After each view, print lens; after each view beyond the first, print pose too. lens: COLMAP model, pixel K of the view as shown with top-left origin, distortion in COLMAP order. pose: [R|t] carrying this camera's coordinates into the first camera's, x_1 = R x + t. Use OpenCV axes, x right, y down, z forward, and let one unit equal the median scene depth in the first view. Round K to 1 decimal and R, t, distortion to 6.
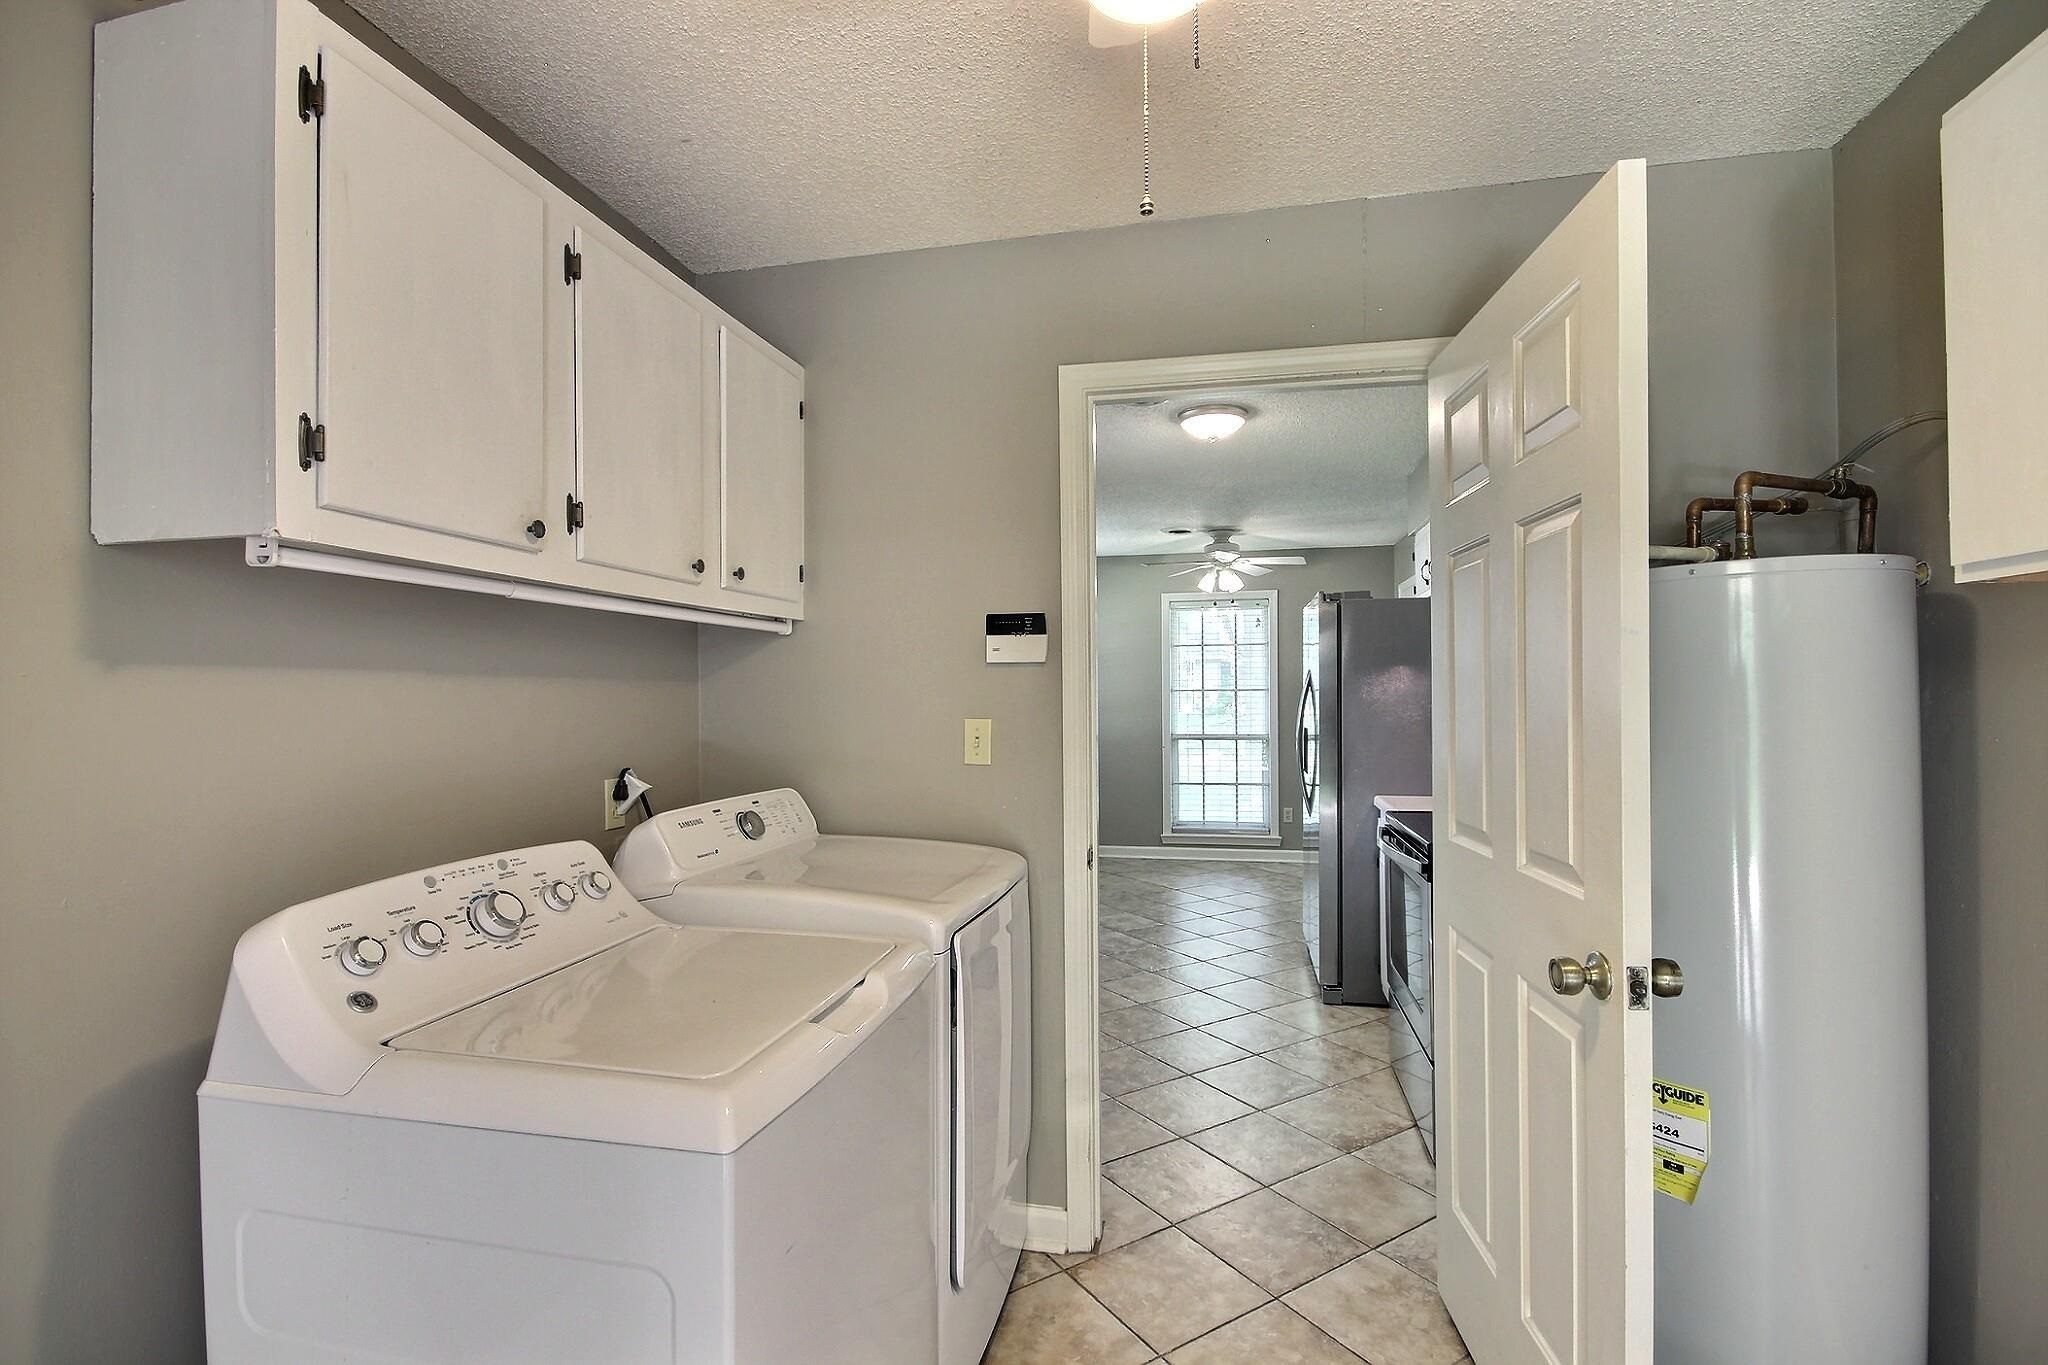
lens RADIAL K [[952.2, 0, 1019.9], [0, 952.2, 699.1], [0, 0, 1]] dist [-0.003627, -0.000214]
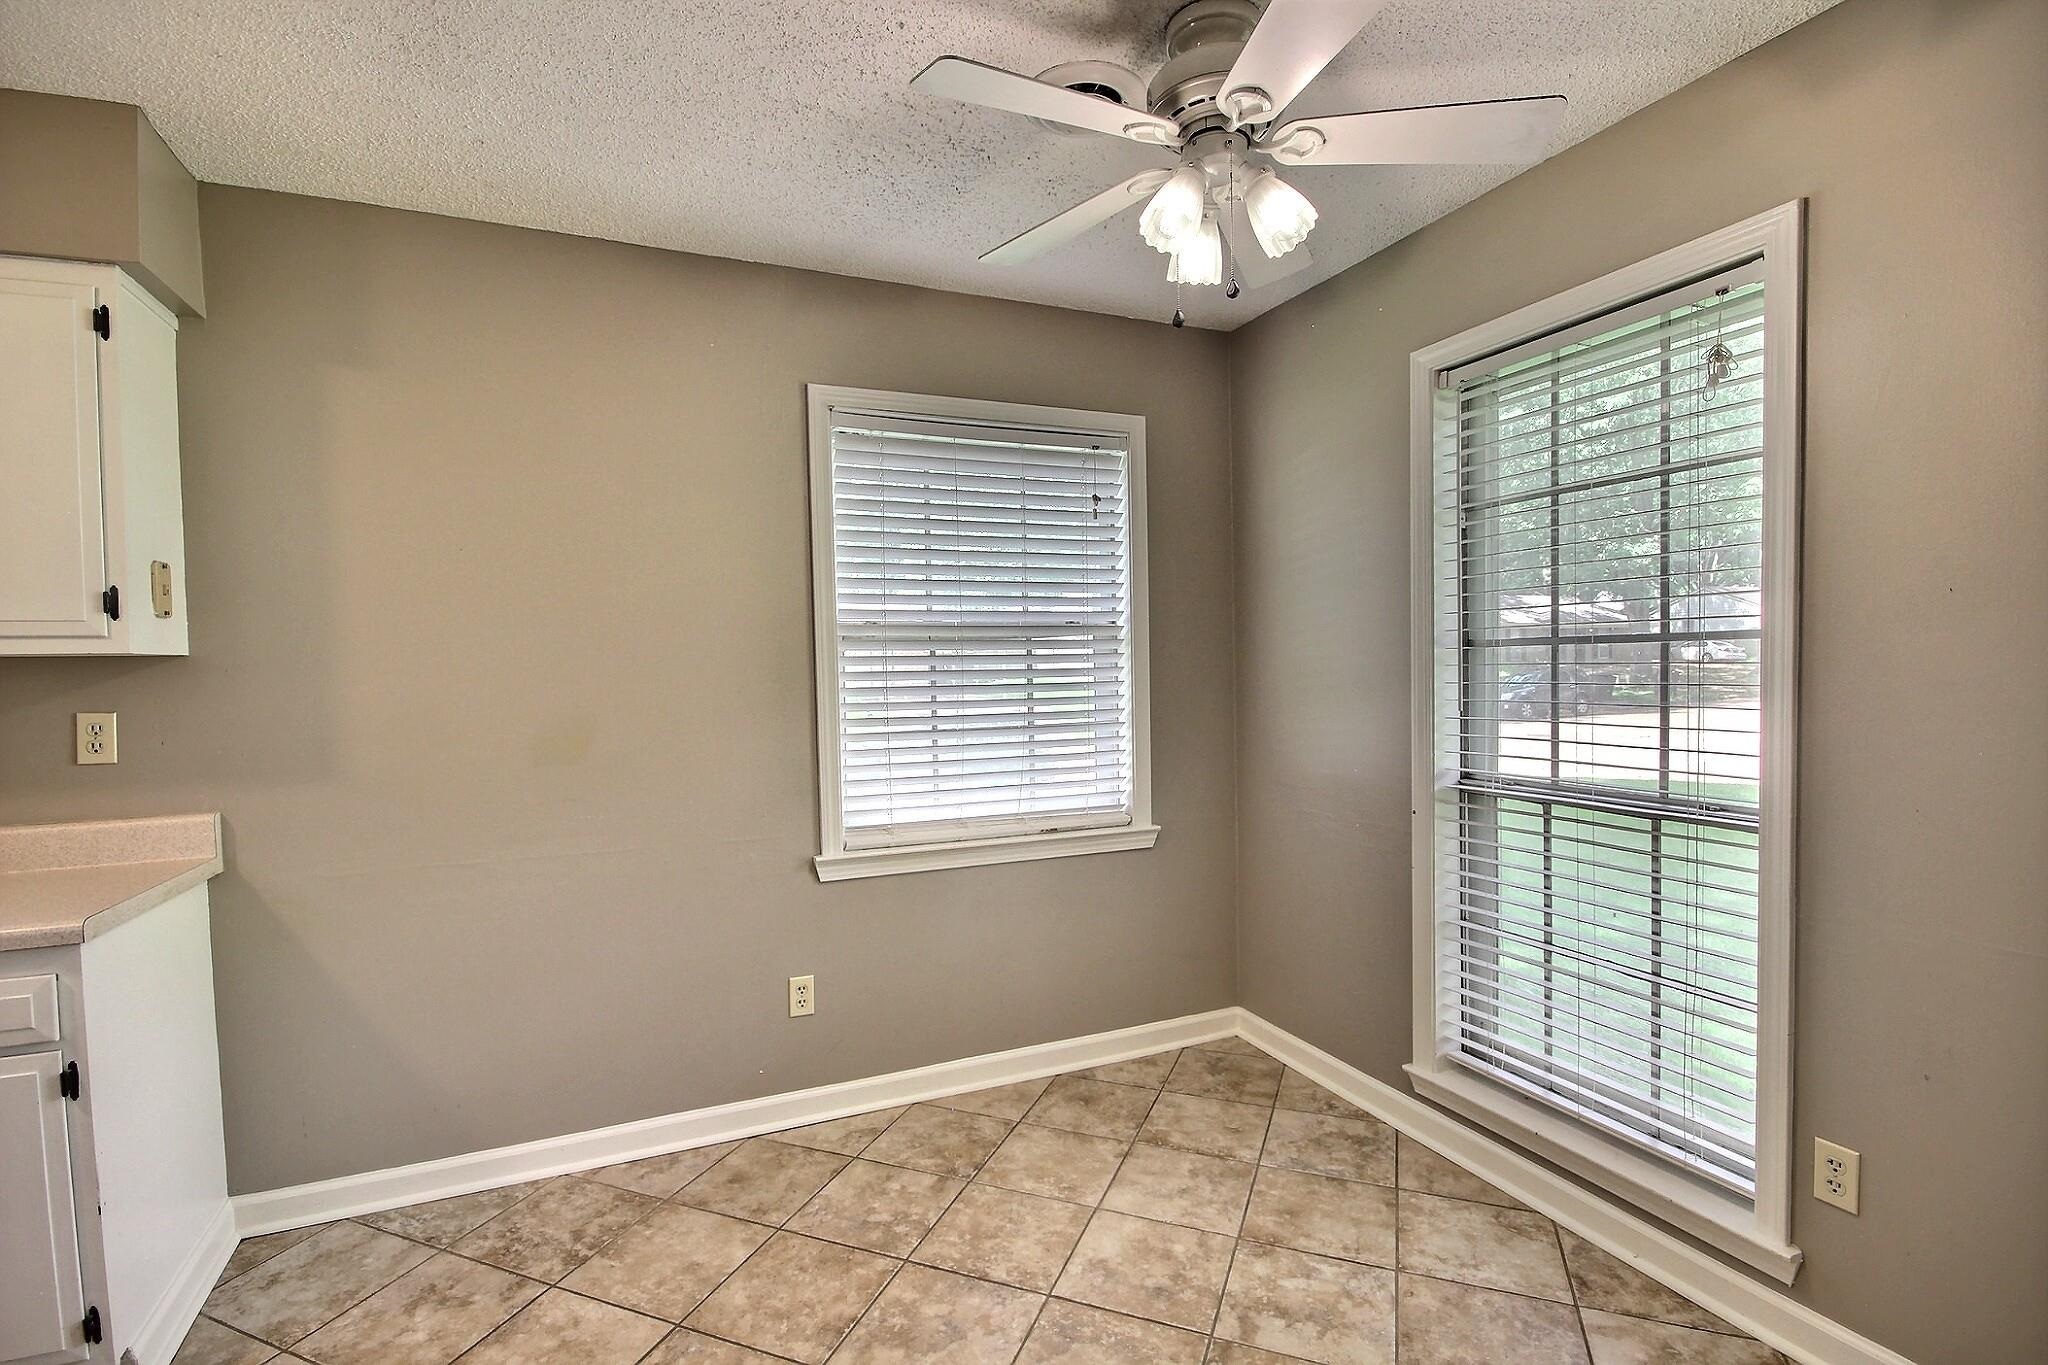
lens RADIAL K [[963.1, 0, 1032.3], [0, 963.1, 709.5], [0, 0, 1]] dist [0.062905, -0.040194]
pose [[0.610102, 0.033690, -0.791606, 0.337719], [0.008009, 0.998782, 0.048679, -0.004737], [0.792282, -0.036039, 0.609090, 0.679781]]
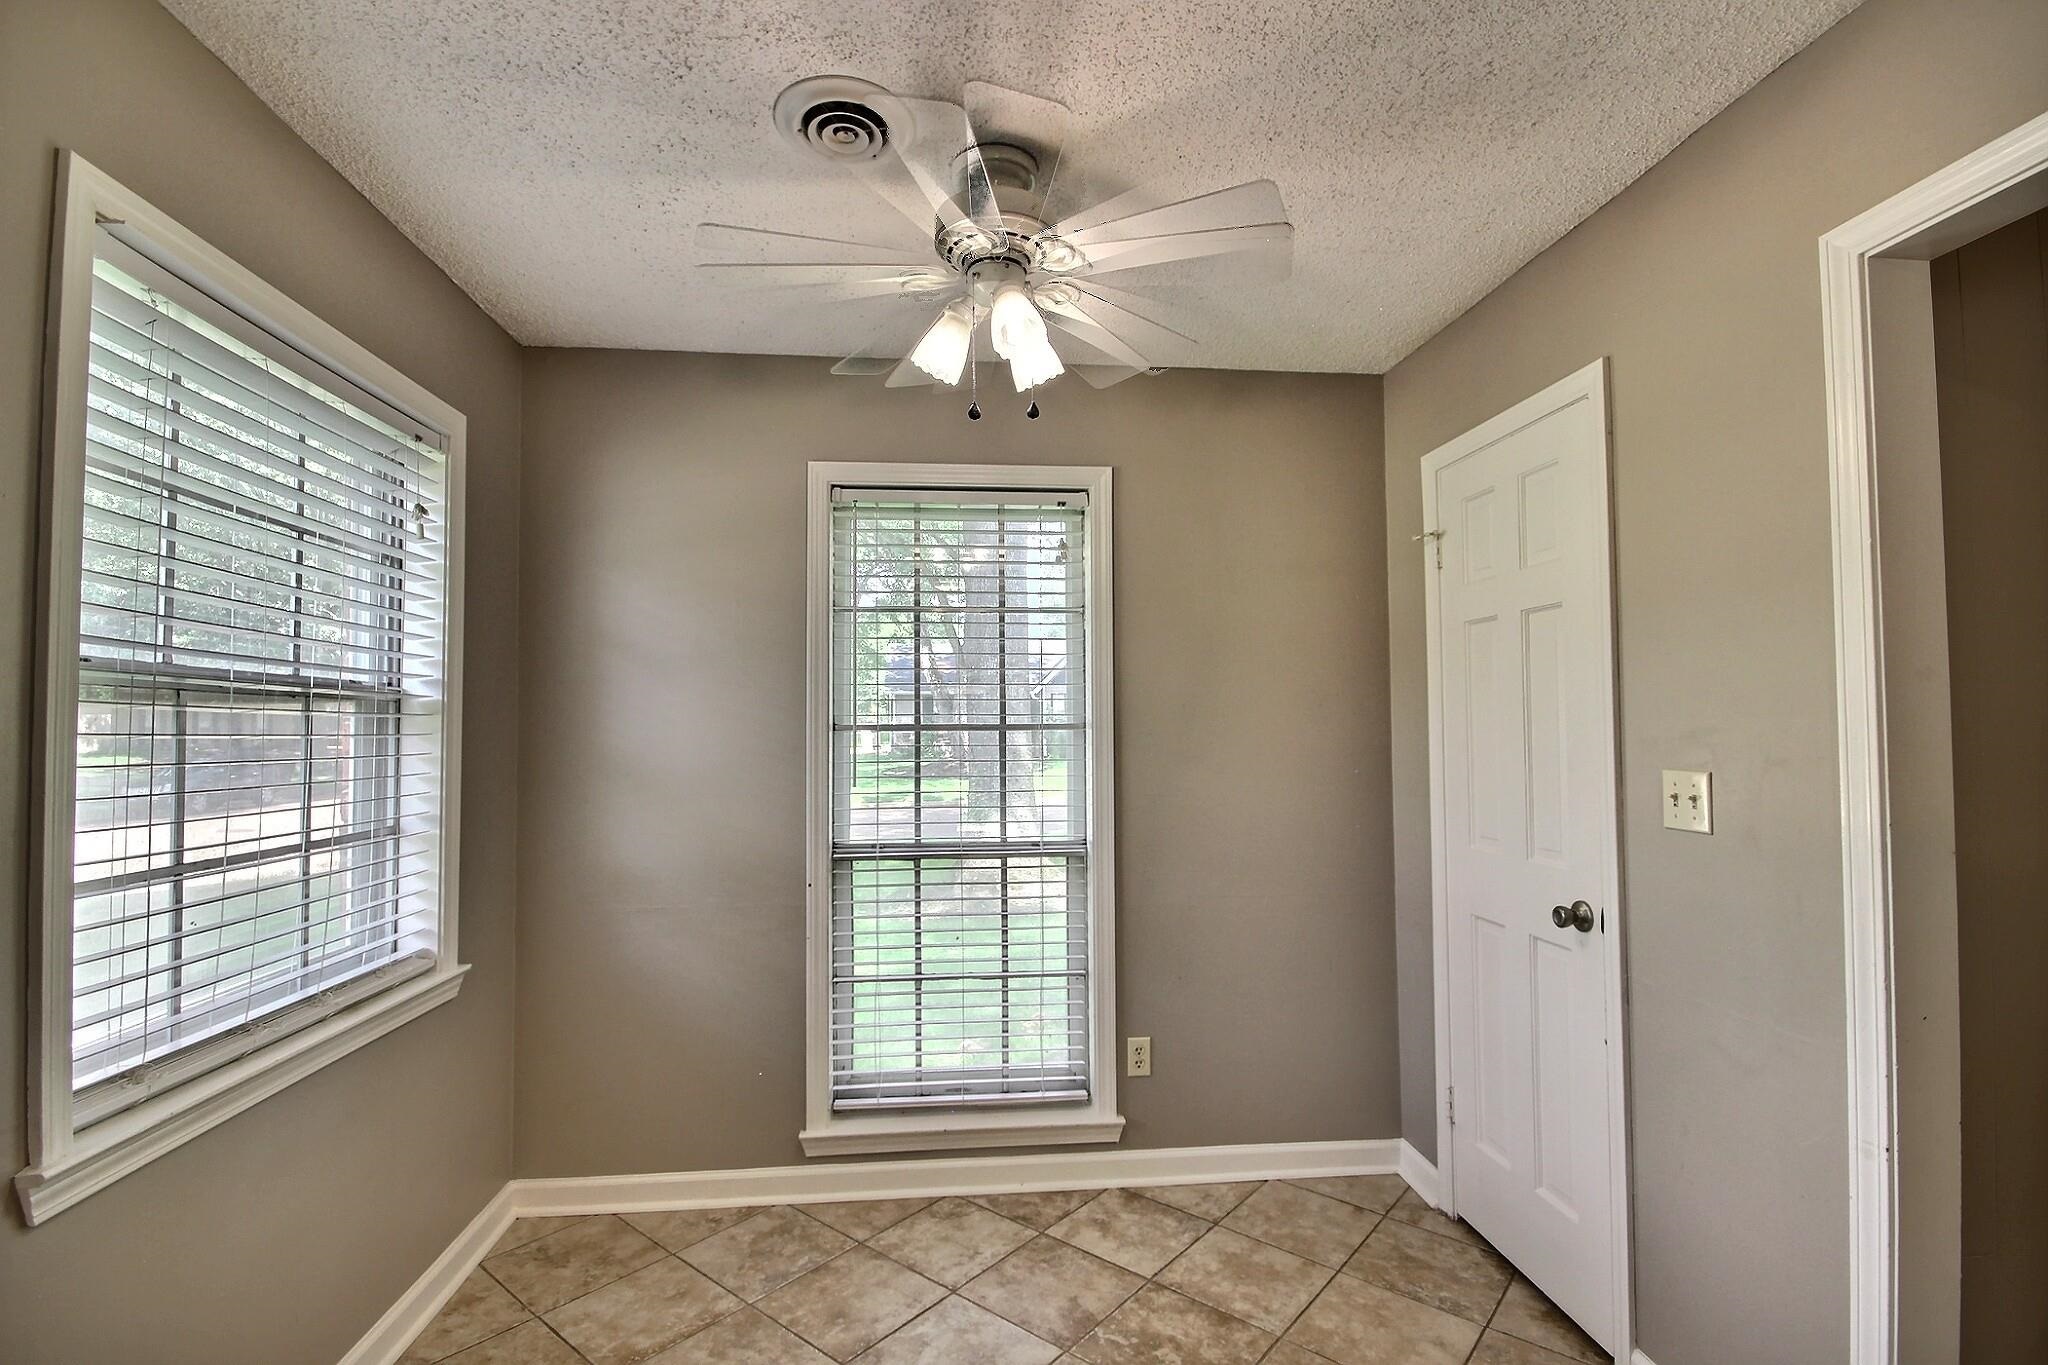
lens RADIAL K [[952.2, 0, 1019.9], [0, 952.2, 699.1], [0, 0, 1]] dist [-0.003627, -0.000214]
pose [[0.943272, 0.013584, 0.331743, 0.104426], [0.001887, 0.998927, -0.046270, -0.003670], [-0.332016, 0.044271, 0.942234, 0.629317]]
